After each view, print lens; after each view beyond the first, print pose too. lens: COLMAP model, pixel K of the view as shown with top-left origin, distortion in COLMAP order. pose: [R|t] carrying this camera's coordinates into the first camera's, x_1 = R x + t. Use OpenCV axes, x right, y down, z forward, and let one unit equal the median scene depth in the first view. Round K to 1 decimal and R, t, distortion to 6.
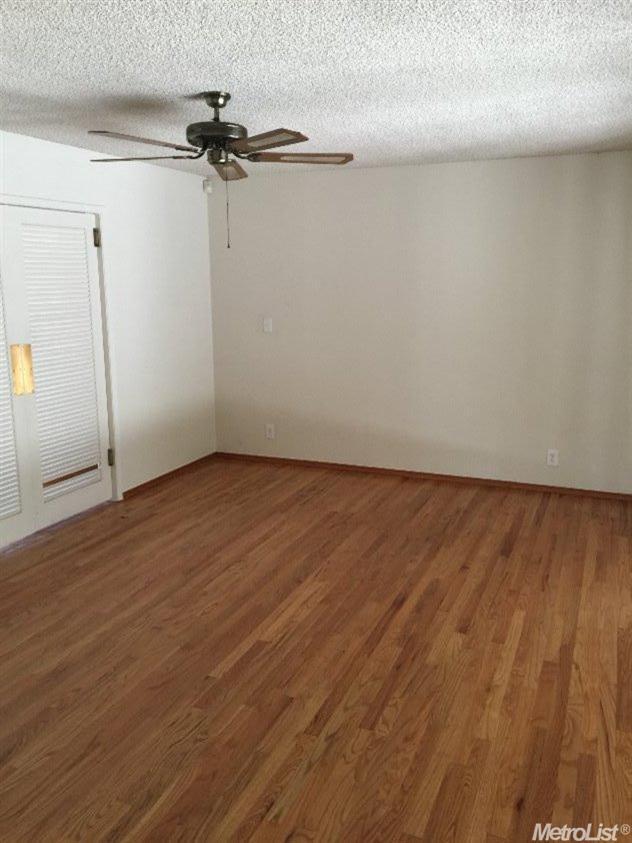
lens RADIAL K [[713.9, 0, 315.3], [0, 713.9, 421.6], [0, 0, 1]] dist [0.047823, -0.027503]
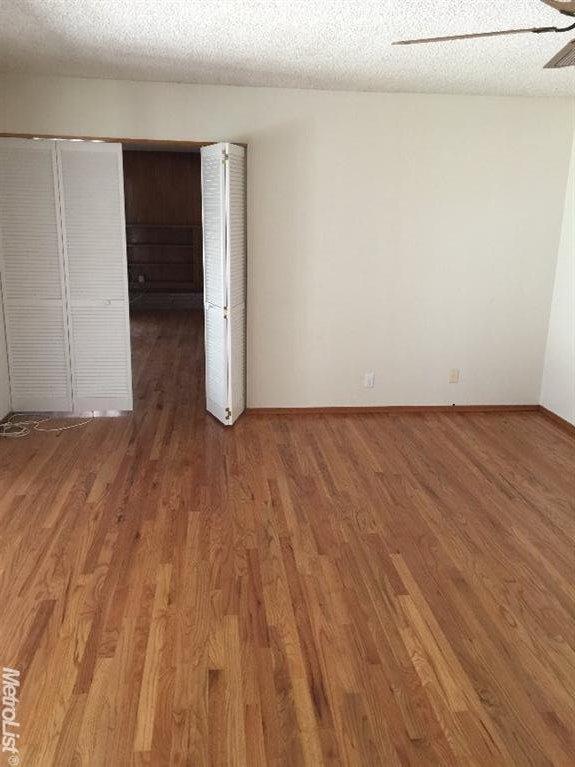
lens RADIAL K [[649.6, 0, 286.7], [0, 649.6, 383.4], [0, 0, 1]] dist [0.047823, -0.027503]
pose [[-0.874015, 0.114538, -0.472206, 0.466313], [-0.113959, 0.896395, 0.428357, -0.320035], [0.472346, 0.428202, -0.770411, 1.552061]]
